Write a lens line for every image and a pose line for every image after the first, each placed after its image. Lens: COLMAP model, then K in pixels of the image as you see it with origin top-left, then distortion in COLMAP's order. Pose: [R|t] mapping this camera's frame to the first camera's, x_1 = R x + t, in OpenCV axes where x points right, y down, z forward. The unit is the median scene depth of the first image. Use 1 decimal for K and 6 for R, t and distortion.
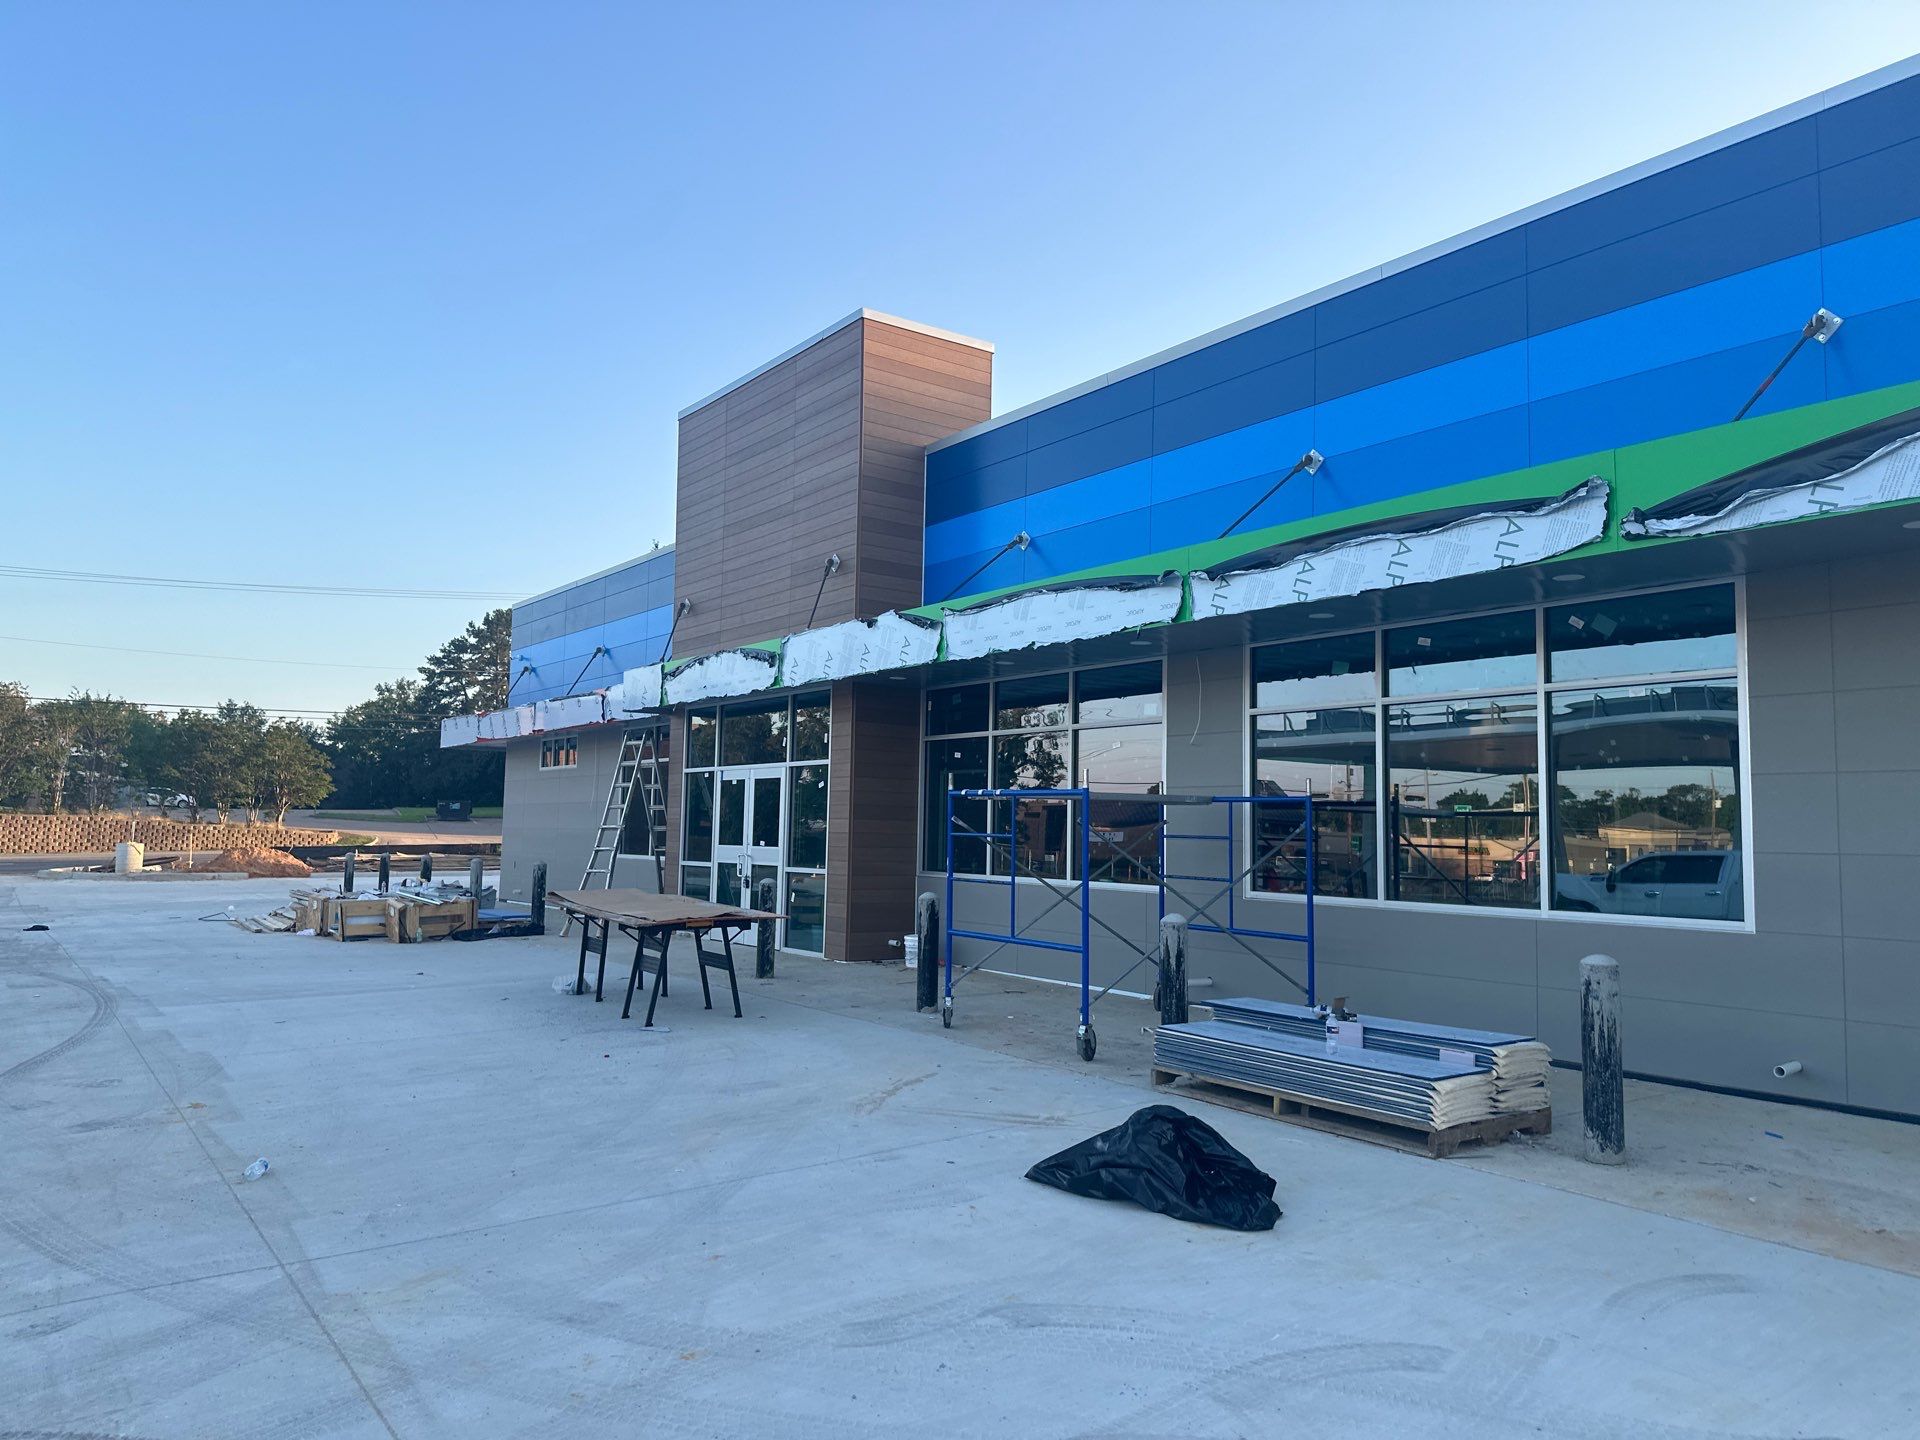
lens RADIAL K [[1359.6, 0, 960.0], [0, 1359.6, 720.0], [0, 0, 1]] dist [0.091415, -0.142301]
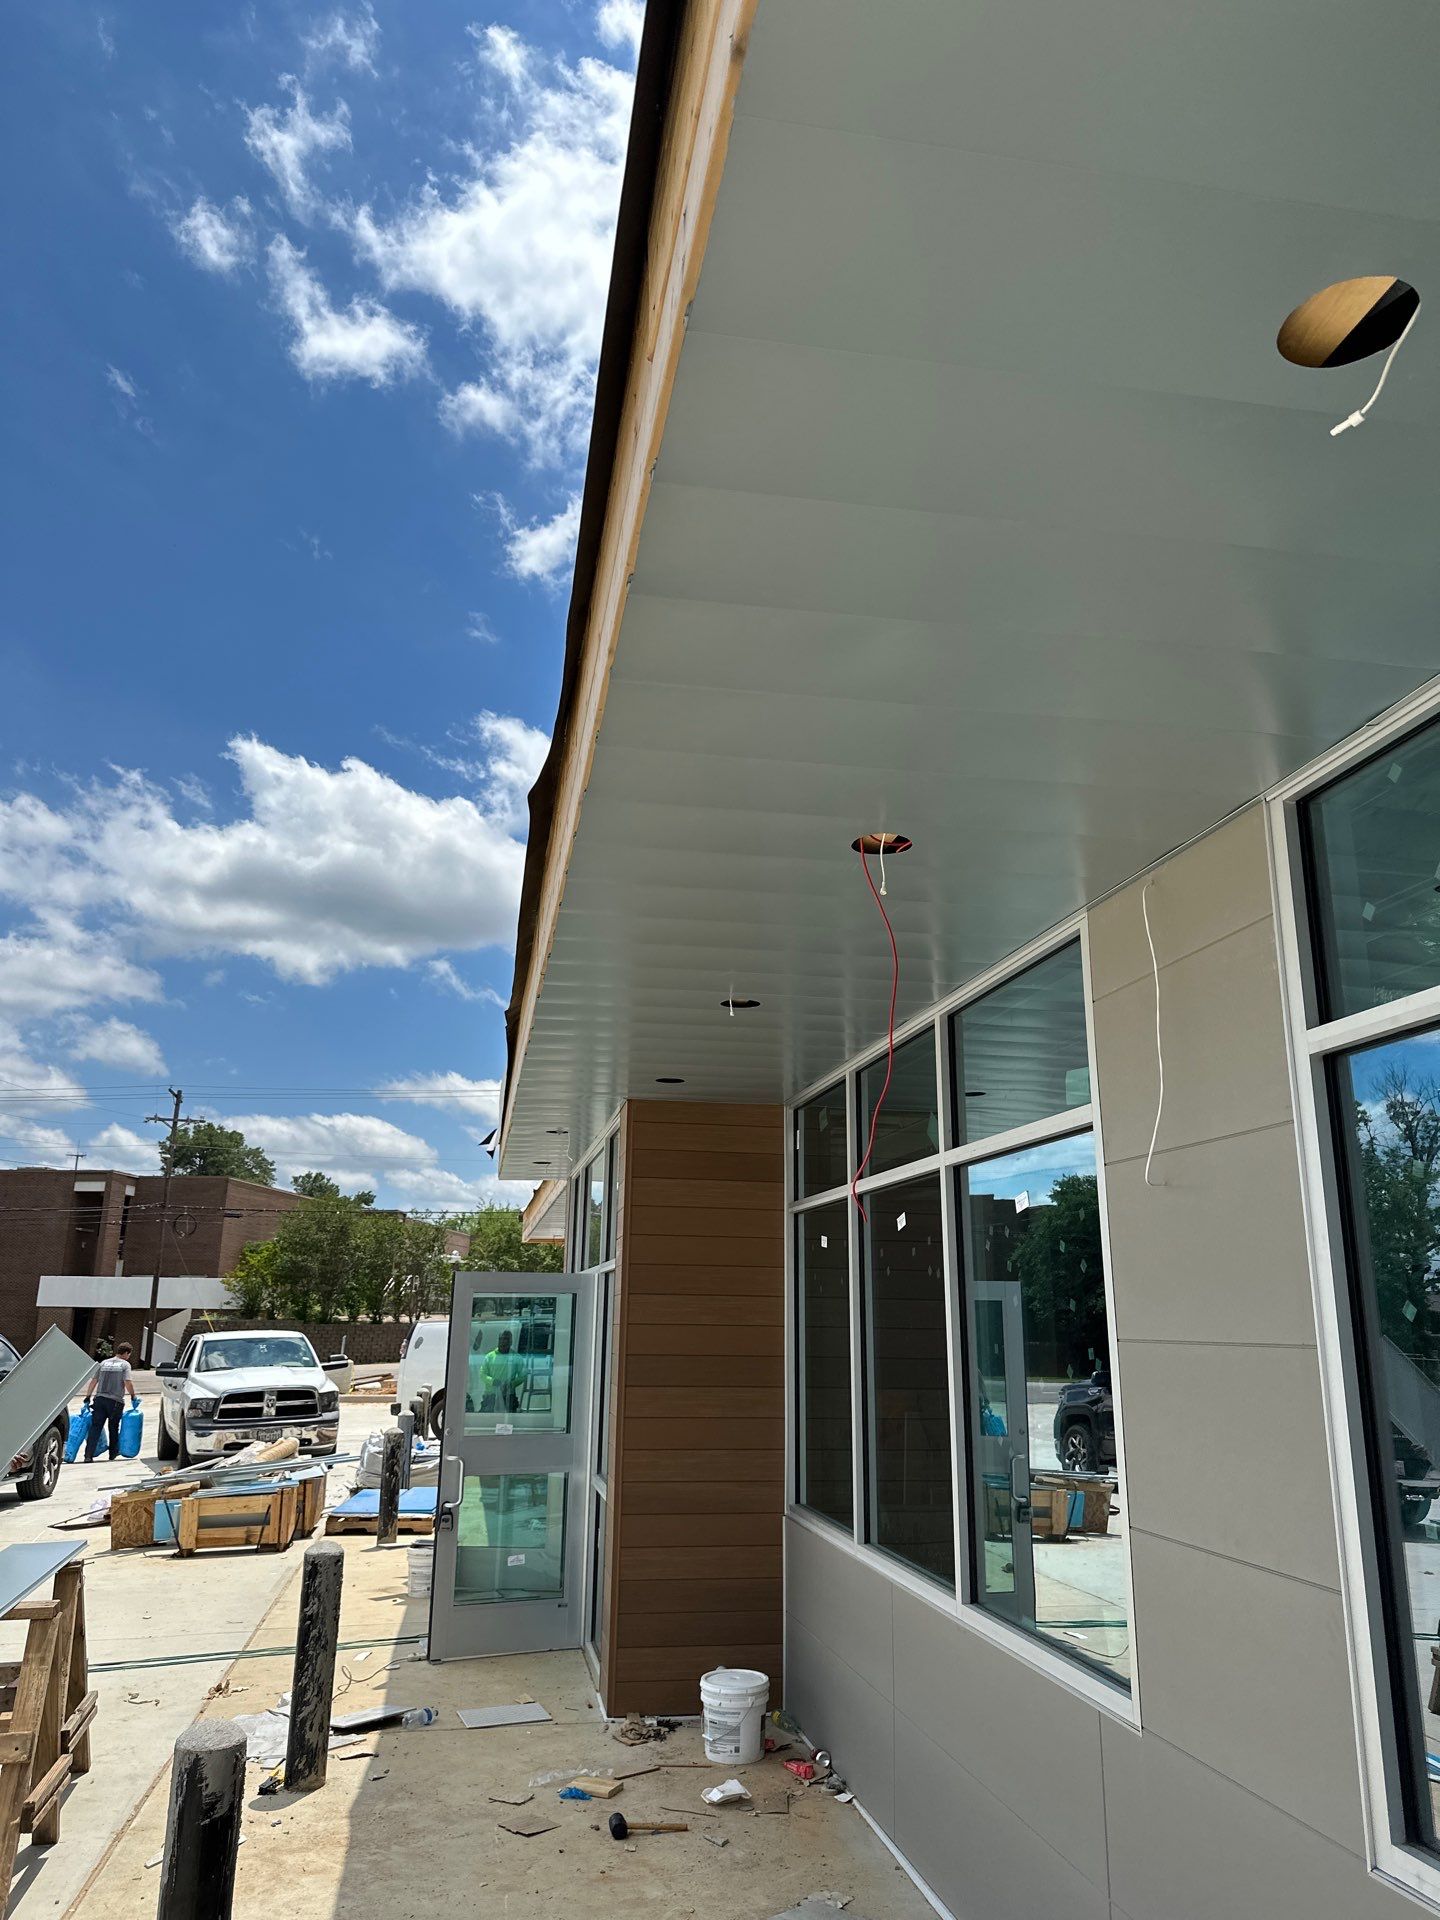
lens RADIAL K [[1359.6, 0, 720.0], [0, 1359.6, 960.0], [0, 0, 1]] dist [0.091415, -0.142301]
pose [[0.902349, -0.115545, -0.415229, 0.166785], [0.039366, 0.981464, -0.187561, 0.017117], [0.429204, 0.152900, 0.890172, 0.544813]]
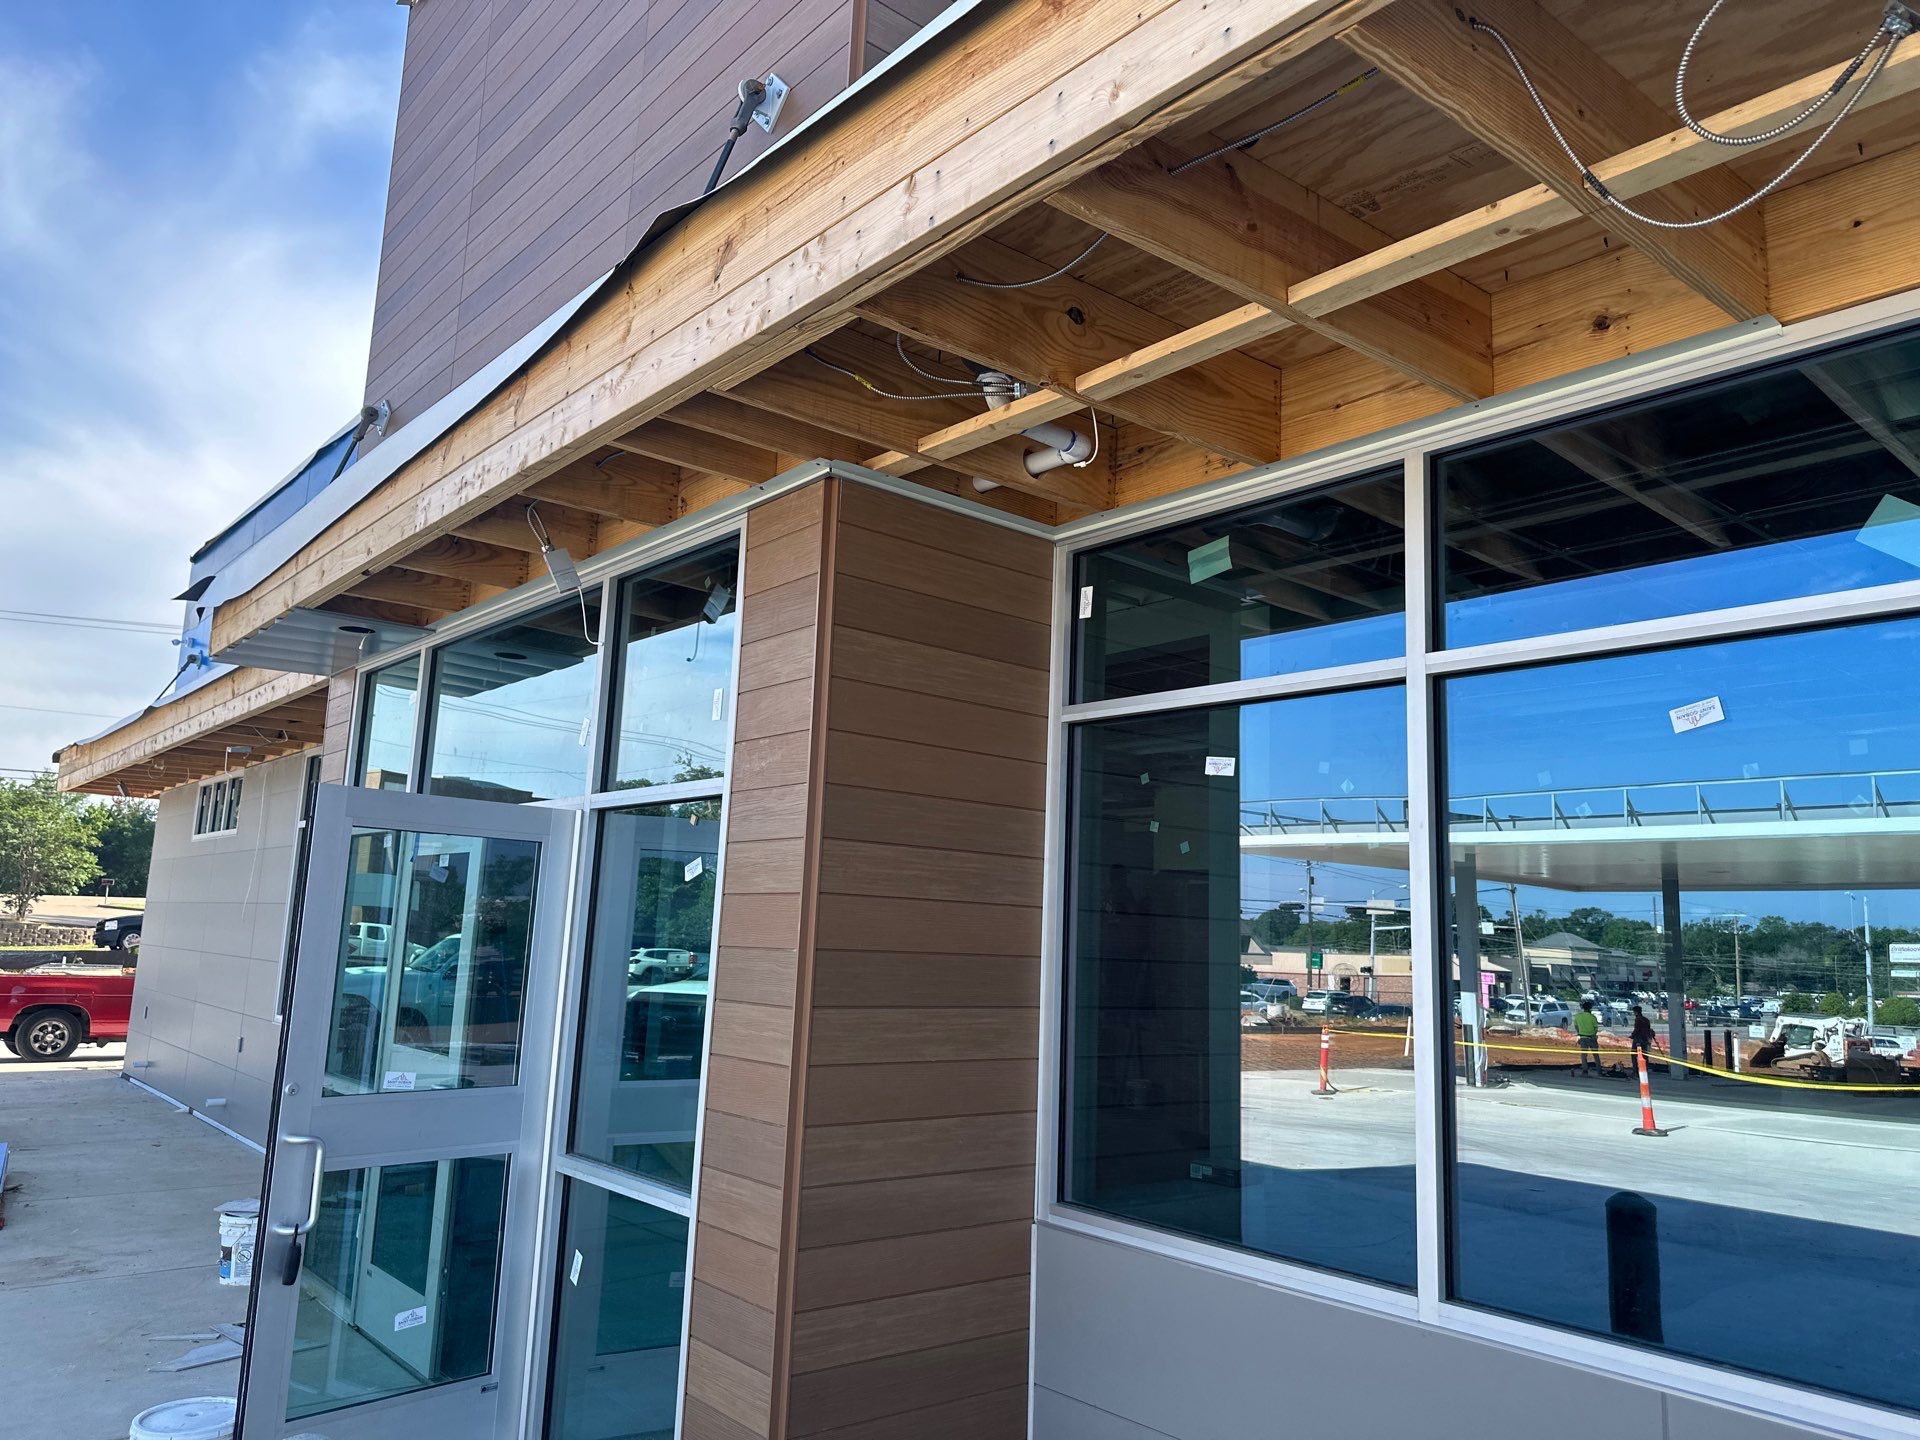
lens RADIAL K [[1312.5, 0, 960.0], [0, 1312.5, 720.0], [0, 0, 1]] dist [0.069417, 0.000104]
pose [[0.996449, 0.037262, 0.075500, -0.069041], [-0.031203, 0.996314, -0.079909, 0.037737], [-0.078199, 0.077270, 0.993939, 0.730554]]
